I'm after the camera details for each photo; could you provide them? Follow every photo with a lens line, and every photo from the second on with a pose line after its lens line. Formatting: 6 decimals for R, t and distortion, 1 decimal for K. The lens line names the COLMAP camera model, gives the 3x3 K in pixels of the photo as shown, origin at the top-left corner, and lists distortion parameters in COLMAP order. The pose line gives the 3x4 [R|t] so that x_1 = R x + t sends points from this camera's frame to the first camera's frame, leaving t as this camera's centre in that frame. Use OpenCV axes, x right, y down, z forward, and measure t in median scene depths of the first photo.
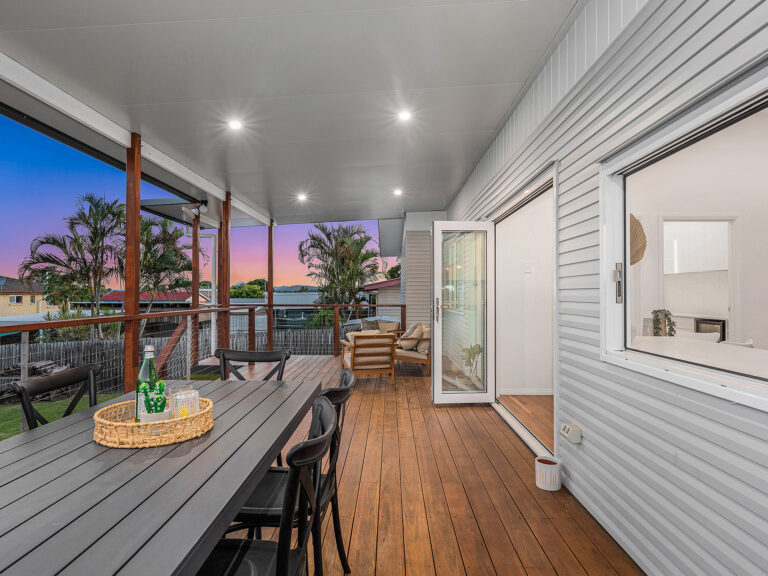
lens RADIAL K [[427.4, 0, 382.3], [0, 427.4, 288.7], [0, 0, 1]] dist [0.017807, 0.000877]
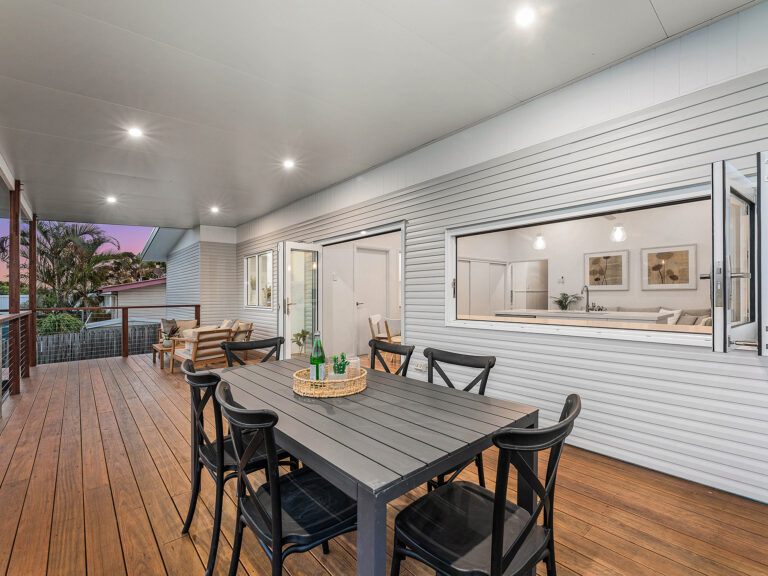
lens RADIAL K [[349.9, 0, 355.2], [0, 349.9, 298.2], [0, 0, 1]] dist [-0.002849, -0.000044]
pose [[0.744320, -0.008100, 0.667774, -0.375595], [-0.003176, 0.999872, 0.015669, 0.003806], [-0.667815, -0.013783, 0.744199, 0.022799]]
